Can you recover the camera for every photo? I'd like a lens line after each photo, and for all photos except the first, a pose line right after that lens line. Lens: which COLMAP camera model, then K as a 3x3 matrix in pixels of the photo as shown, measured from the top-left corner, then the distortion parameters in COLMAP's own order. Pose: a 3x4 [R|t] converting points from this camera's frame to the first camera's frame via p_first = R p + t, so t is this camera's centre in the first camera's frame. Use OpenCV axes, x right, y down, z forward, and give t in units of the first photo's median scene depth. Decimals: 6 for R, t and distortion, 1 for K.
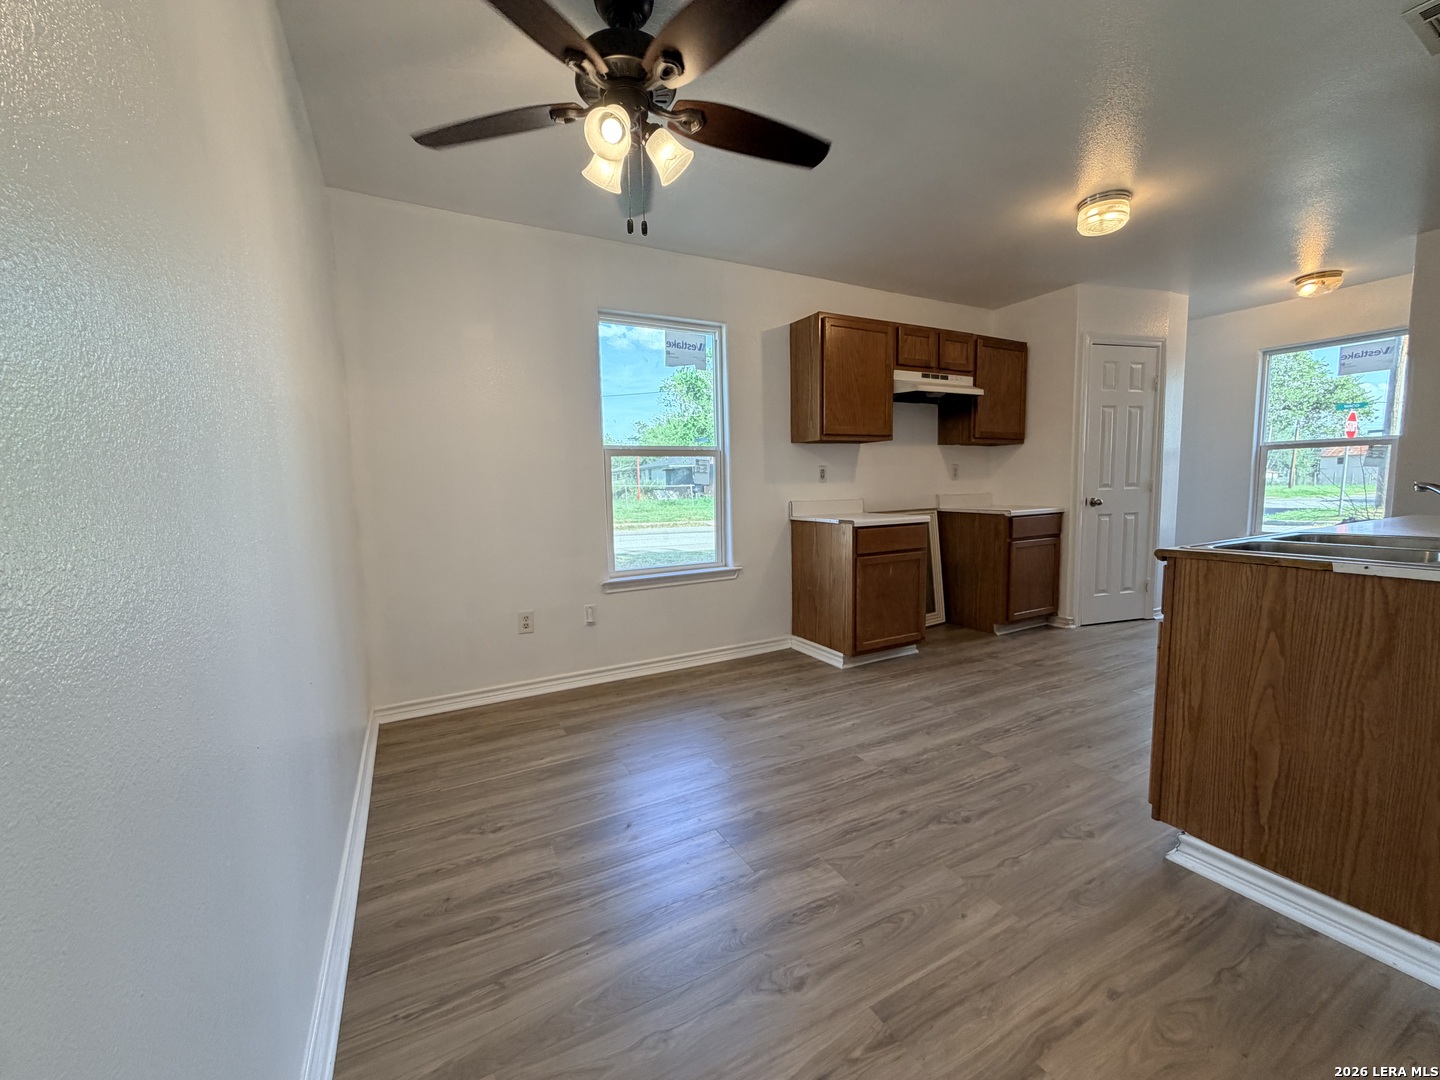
lens RADIAL K [[589.3, 0, 723.9], [0, 589.3, 553.6], [0, 0, 1]] dist [0.000699, 0.000140]
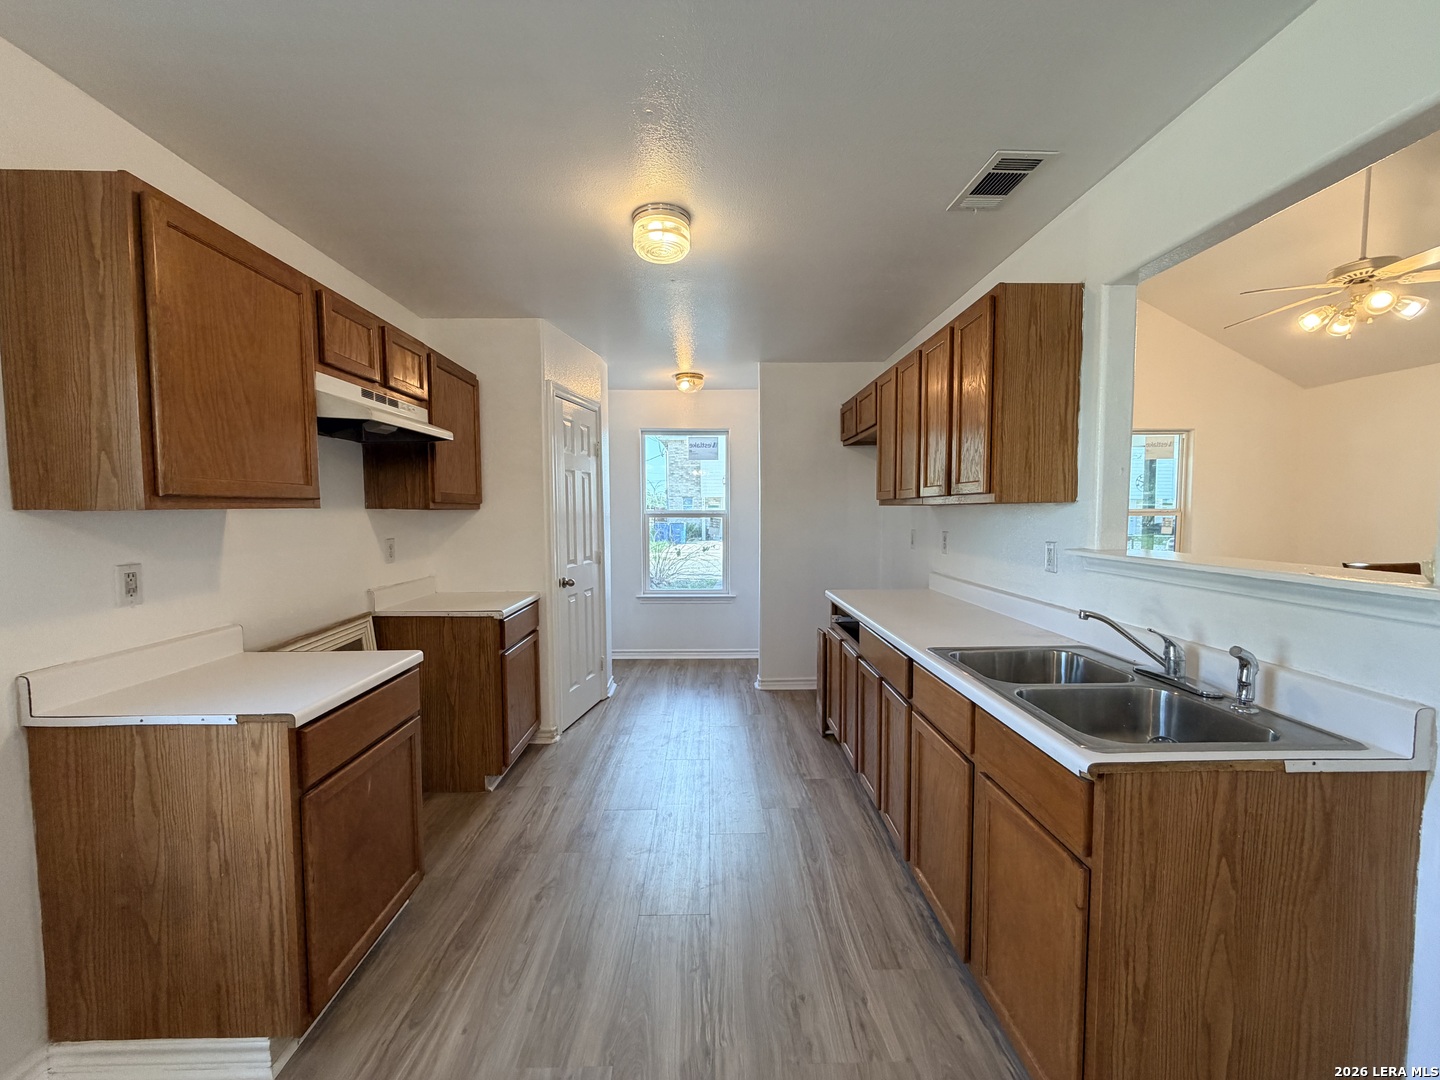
lens RADIAL K [[573.8, 0, 710.1], [0, 573.8, 543.1], [0, 0, 1]] dist [-0.000554, -0.000321]
pose [[0.467877, -0.031265, 0.883241, 0.006318], [0.095385, 0.995323, -0.015296, -0.121506], [-0.878631, 0.091404, 0.468671, 0.472494]]
